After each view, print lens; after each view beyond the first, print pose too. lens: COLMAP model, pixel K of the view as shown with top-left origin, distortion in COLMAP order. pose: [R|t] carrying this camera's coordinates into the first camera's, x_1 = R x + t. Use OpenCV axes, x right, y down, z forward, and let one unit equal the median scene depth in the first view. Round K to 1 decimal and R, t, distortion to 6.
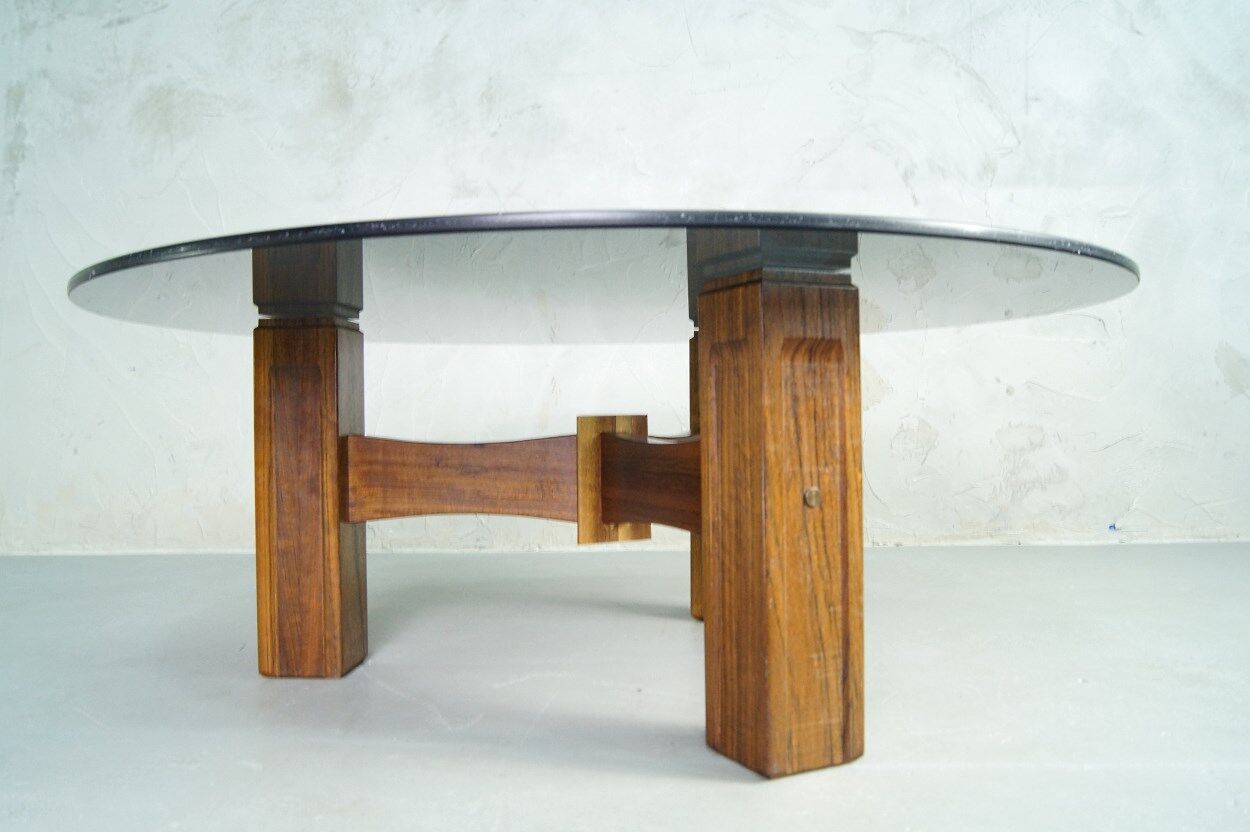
lens RADIAL K [[1046.7, 0, 653.4], [0, 1046.7, 389.8], [0, 0, 1]] dist [-0.075731, 0.012403]
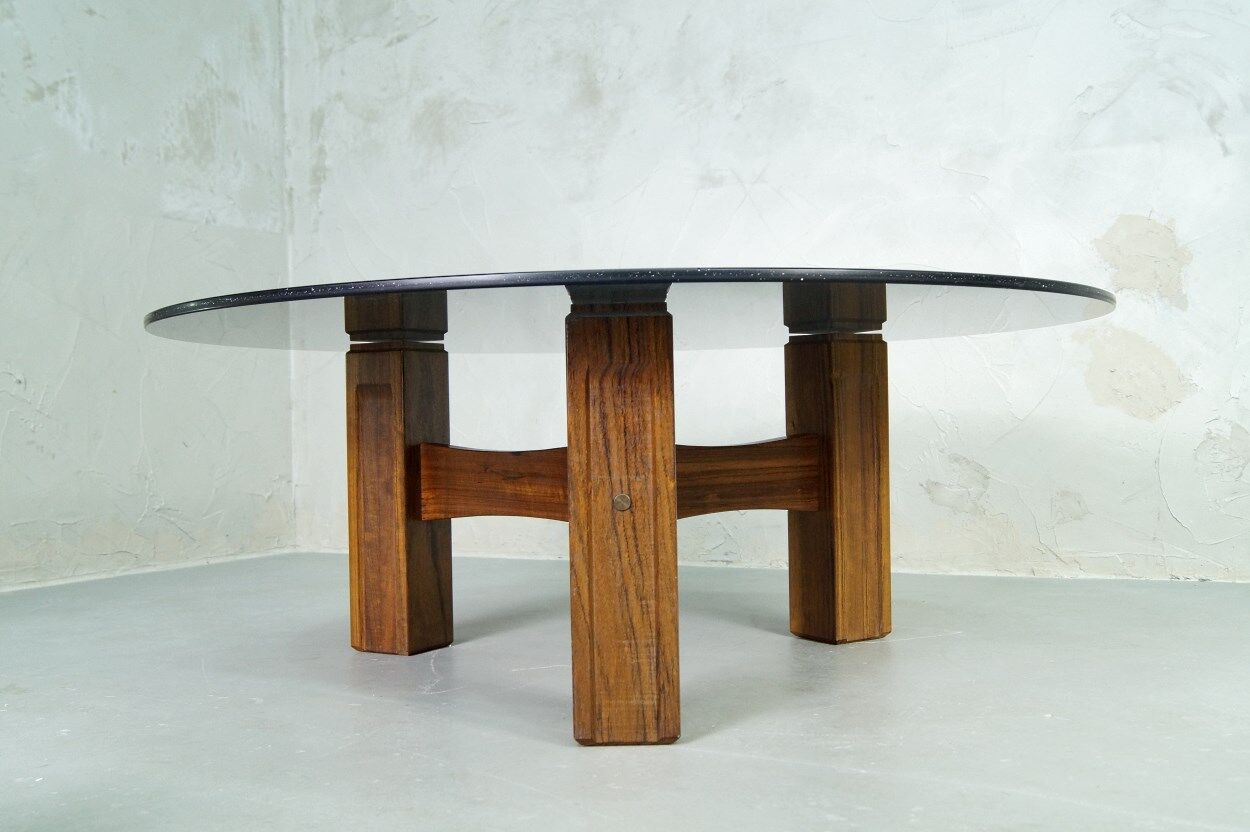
lens RADIAL K [[1360.4, 0, 661.2], [0, 1360.4, 378.2], [0, 0, 1]] dist [-0.051273, 0.000000]
pose [[0.897478, -0.015336, -0.440793, 0.315846], [0.015321, 0.999876, -0.003594, -0.009847], [0.440794, -0.003527, 0.897601, -0.116426]]
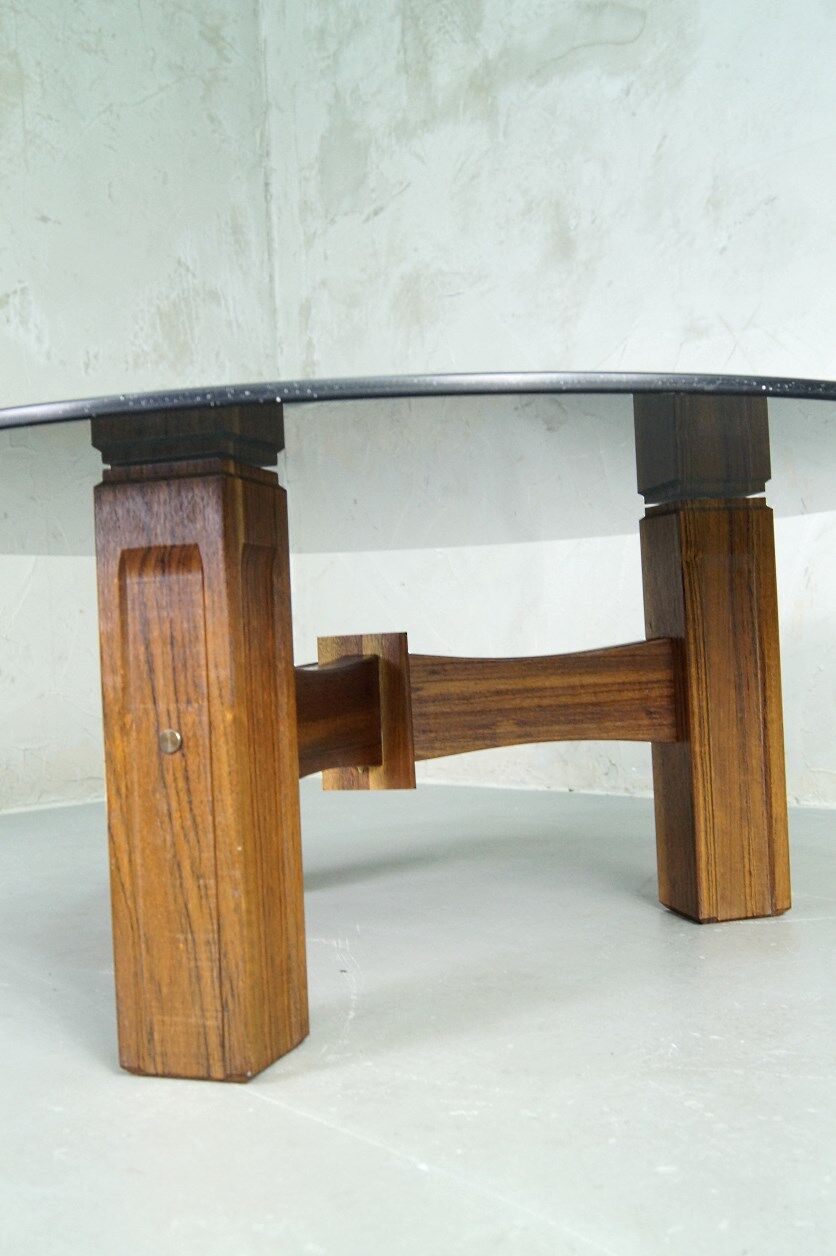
lens RADIAL K [[1366.9, 0, 437.8], [0, 1366.9, 607.8], [0, 0, 1]] dist [-0.051273, 0.000000]
pose [[0.701430, -0.035540, -0.711852, 0.395473], [0.050100, 0.998744, -0.000497, 0.003658], [0.710976, -0.035315, 0.702329, 0.151017]]
